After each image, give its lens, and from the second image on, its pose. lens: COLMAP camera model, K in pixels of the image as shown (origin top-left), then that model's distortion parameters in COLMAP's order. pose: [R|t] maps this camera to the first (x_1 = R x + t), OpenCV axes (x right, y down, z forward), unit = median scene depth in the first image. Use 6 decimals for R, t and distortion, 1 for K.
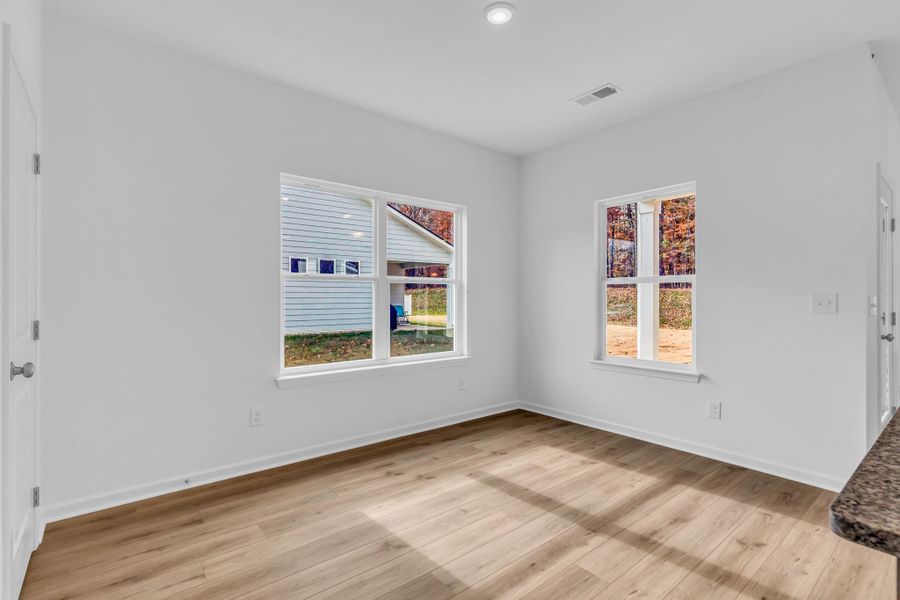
lens RADIAL K [[425.6, 0, 448.7], [0, 425.6, 296.4], [0, 0, 1]] dist [0.002729, -0.000673]
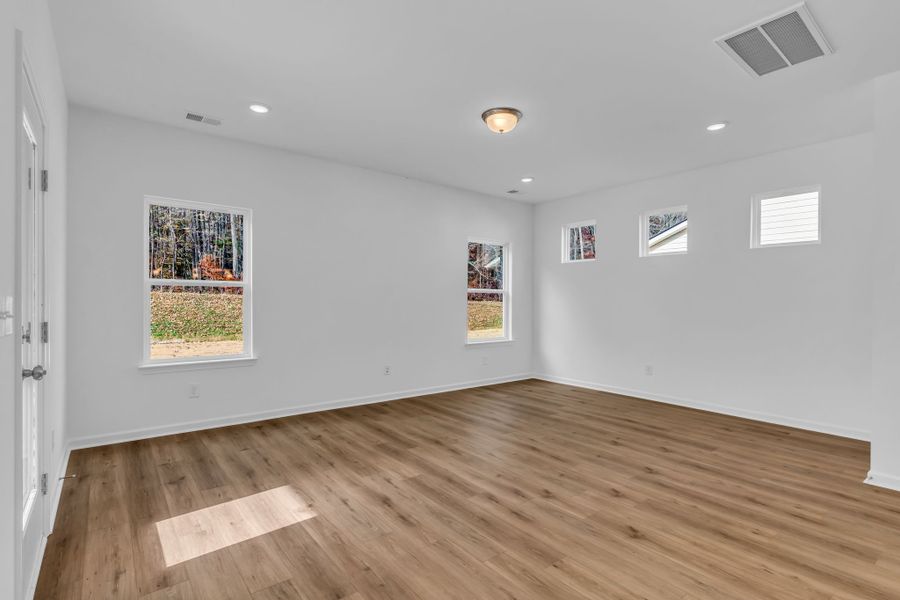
lens RADIAL K [[434.5, 0, 451.8], [0, 434.5, 303.2], [0, 0, 1]] dist [0.002942, 0.000789]
pose [[0.010399, -0.005783, 0.999929, 0.477586], [-0.012427, 0.999905, 0.005912, -0.000820], [-0.999869, -0.012488, 0.010326, 0.461585]]
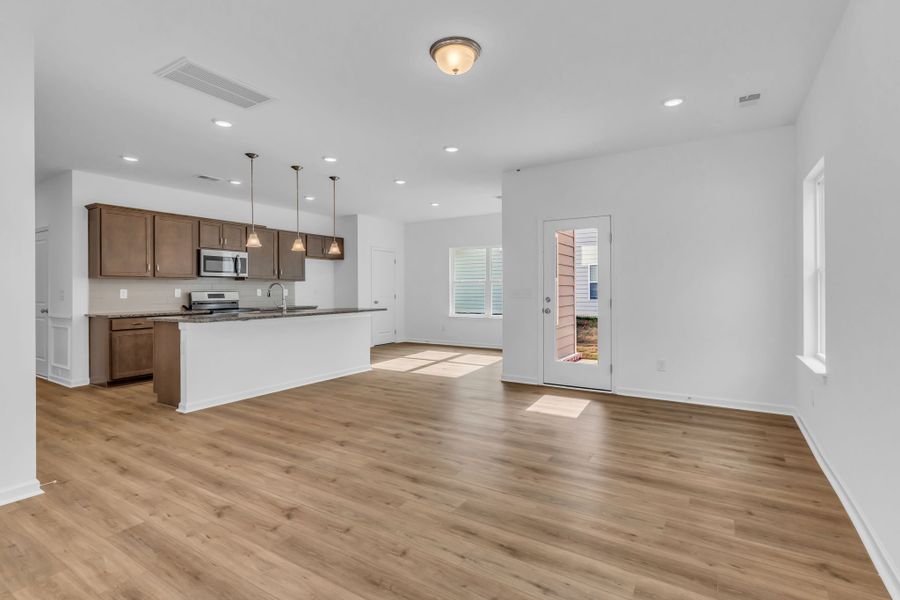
lens RADIAL K [[427.2, 0, 449.2], [0, 427.2, 288.8], [0, 0, 1]] dist [0.003315, 0.000657]
pose [[0.320764, -0.003698, -0.947152, 2.544999], [0.009407, 0.999955, -0.000719, -0.000152], [0.947112, -0.008679, 0.320785, 0.028660]]
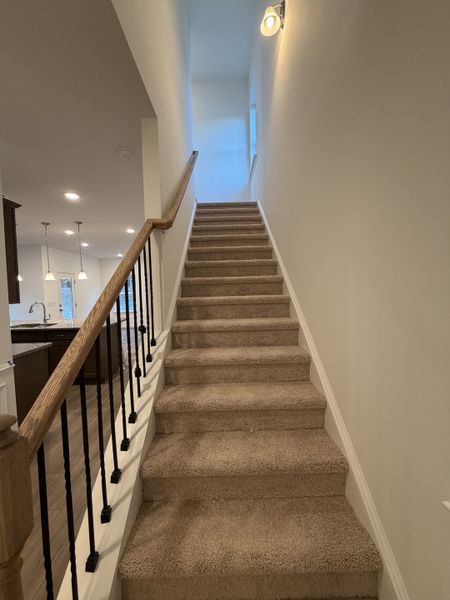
lens RADIAL K [[238.5, 0, 226.1], [0, 238.5, 298.5], [0, 0, 1]] dist [-0.001359, 0.000039]
pose [[0.625350, -0.050492, 0.778710, 0.185141], [0.023704, 0.998673, 0.045718, -0.091671], [-0.779985, -0.010131, 0.625717, -1.769992]]
